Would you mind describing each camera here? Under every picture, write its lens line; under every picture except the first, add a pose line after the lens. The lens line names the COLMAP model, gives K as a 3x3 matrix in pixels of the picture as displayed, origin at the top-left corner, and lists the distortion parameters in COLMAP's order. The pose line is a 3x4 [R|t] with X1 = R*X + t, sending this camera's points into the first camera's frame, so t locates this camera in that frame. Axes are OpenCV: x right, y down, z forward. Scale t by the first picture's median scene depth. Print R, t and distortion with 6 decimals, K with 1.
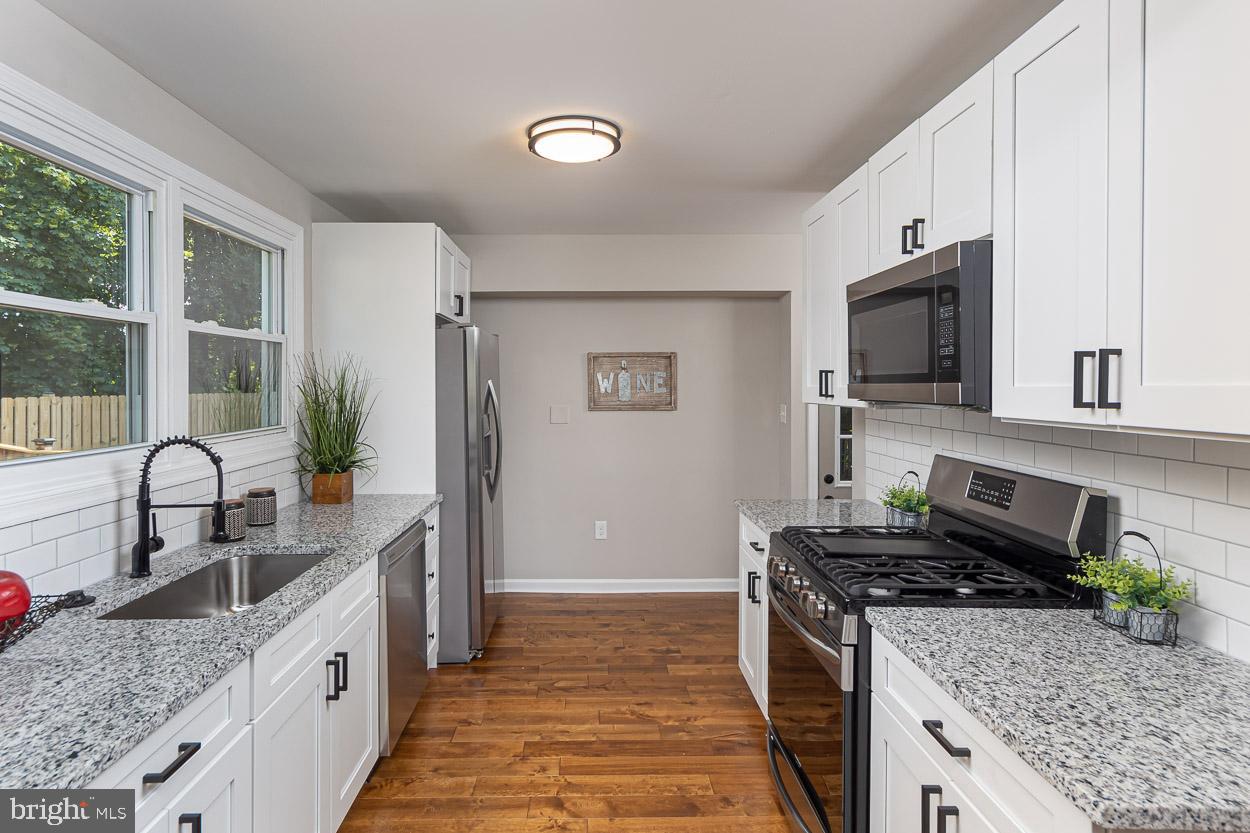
lens RADIAL K [[644.9, 0, 625.0], [0, 644.9, 416.5], [0, 0, 1]] dist [-0.000210, -0.000038]
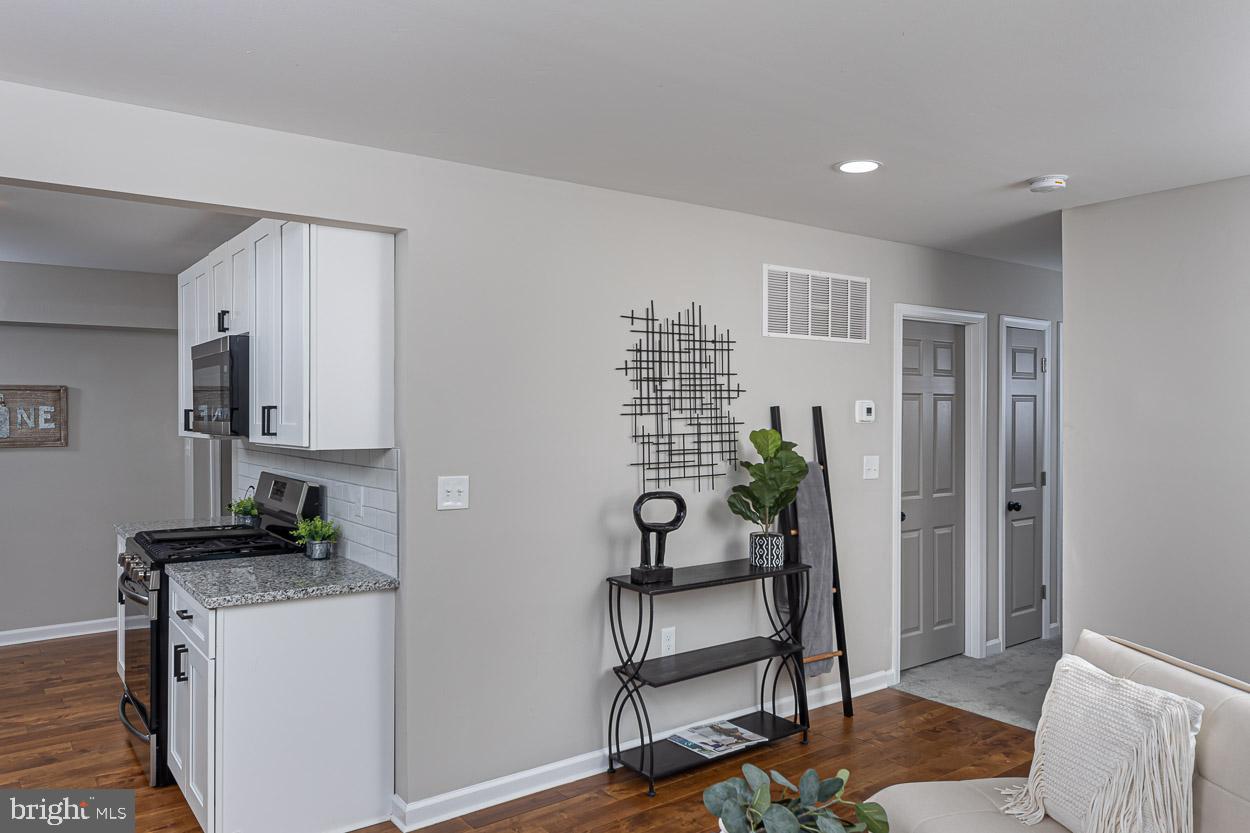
lens RADIAL K [[875.0, 0, 625.0], [0, 875.0, 416.5], [0, 0, 1]] dist [-0.001758, -0.002734]
pose [[0.830733, -0.002871, 0.556663, 0.087238], [0.028128, 0.998926, -0.036824, 0.033253], [-0.555960, 0.046249, 0.829922, -1.039007]]
